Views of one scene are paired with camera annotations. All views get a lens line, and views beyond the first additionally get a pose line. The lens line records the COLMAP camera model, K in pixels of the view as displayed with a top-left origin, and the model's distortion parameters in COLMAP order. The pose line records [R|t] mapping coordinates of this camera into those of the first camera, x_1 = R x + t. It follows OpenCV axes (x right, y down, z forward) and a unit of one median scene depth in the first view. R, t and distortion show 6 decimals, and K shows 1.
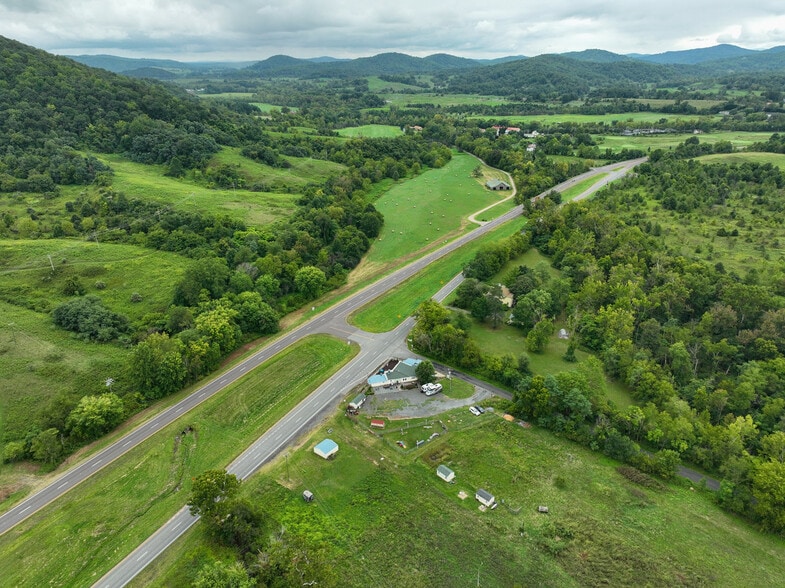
lens RADIAL K [[551.7, 0, 394.7], [0, 551.7, 292.3], [0, 0, 1]] dist [-0.004369, 0.021944]
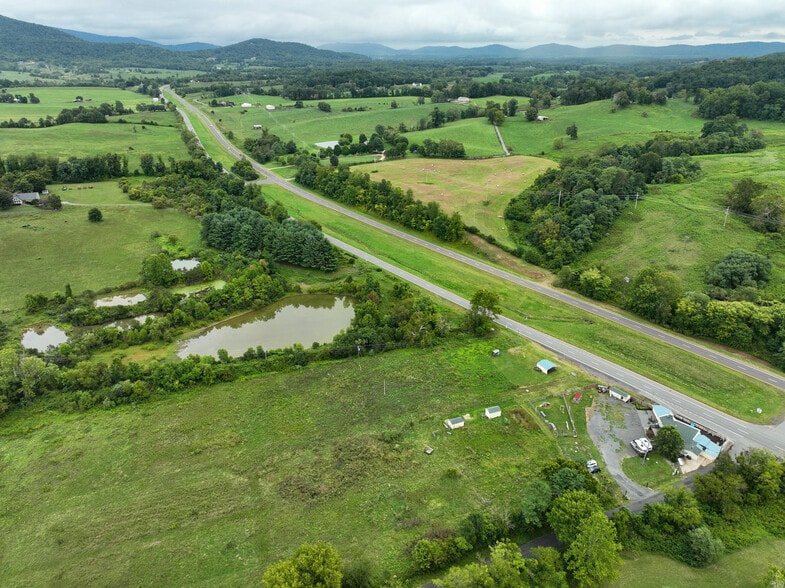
lens RADIAL K [[551.7, 0, 394.7], [0, 551.7, 292.3], [0, 0, 1]] dist [-0.004369, 0.021944]
pose [[-0.401934, 0.381759, -0.832292, 0.818184], [-0.336569, 0.783721, 0.522018, -0.314572], [0.851569, 0.489940, -0.186516, 0.725895]]
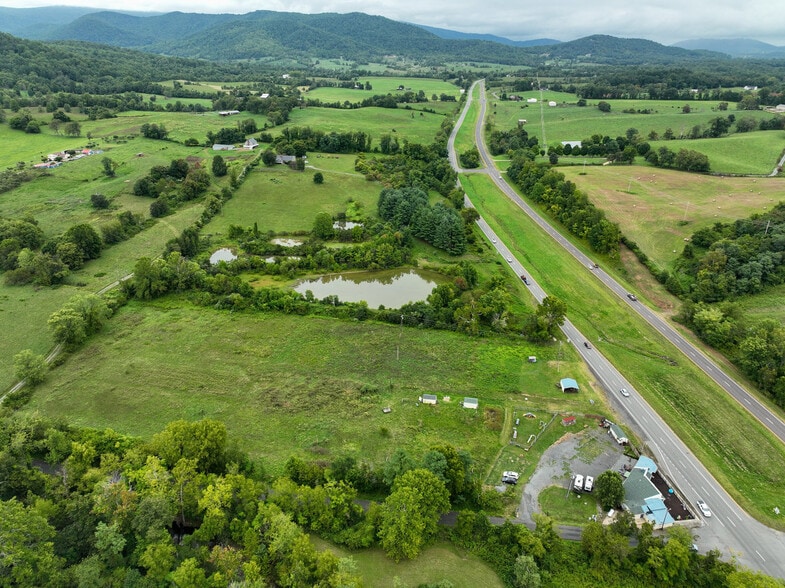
lens RADIAL K [[551.7, 0, 394.7], [0, 551.7, 292.3], [0, 0, 1]] dist [-0.004369, 0.021944]
pose [[-0.831961, 0.234019, -0.503066, 0.603674], [-0.204085, 0.714057, 0.669681, -0.469269], [0.515936, 0.659817, -0.546308, 1.108955]]
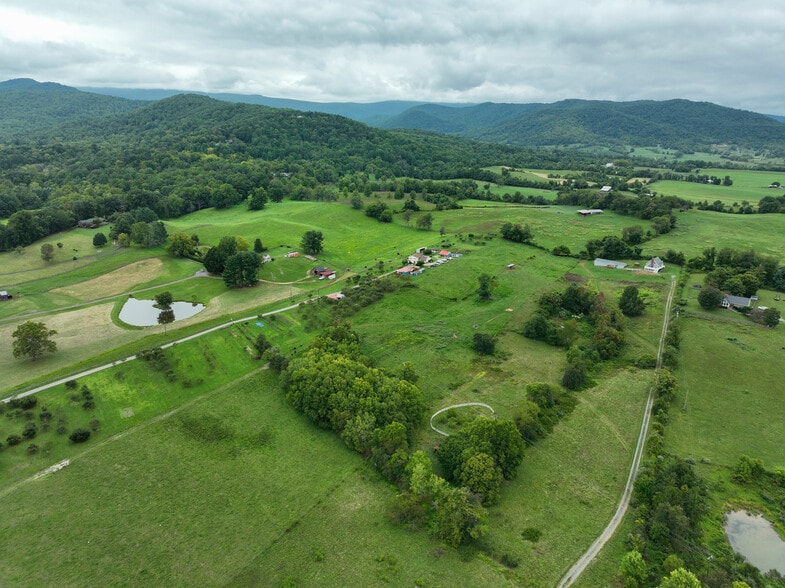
lens RADIAL K [[551.7, 0, 394.7], [0, 551.7, 292.3], [0, 0, 1]] dist [-0.004369, 0.021944]
pose [[-0.994430, 0.030965, -0.100752, 0.770432], [-0.038708, 0.781802, 0.622324, -0.140899], [0.098038, 0.622758, -0.776248, 0.283499]]
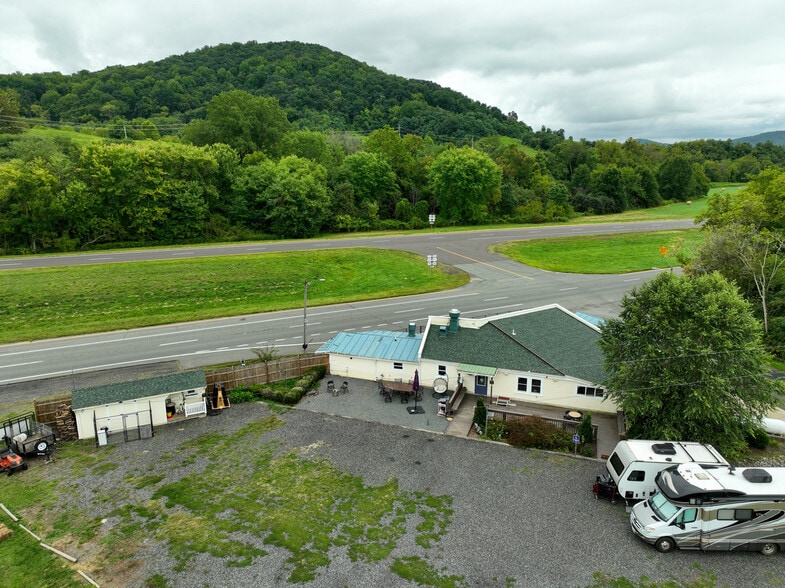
lens RADIAL K [[551.7, 0, 394.7], [0, 551.7, 292.3], [0, 0, 1]] dist [-0.004369, 0.021944]
pose [[0.826957, 0.141058, -0.544283, 0.070779], [-0.223021, 0.970904, -0.087225, 0.159097], [0.516143, 0.193517, 0.834355, 0.869326]]
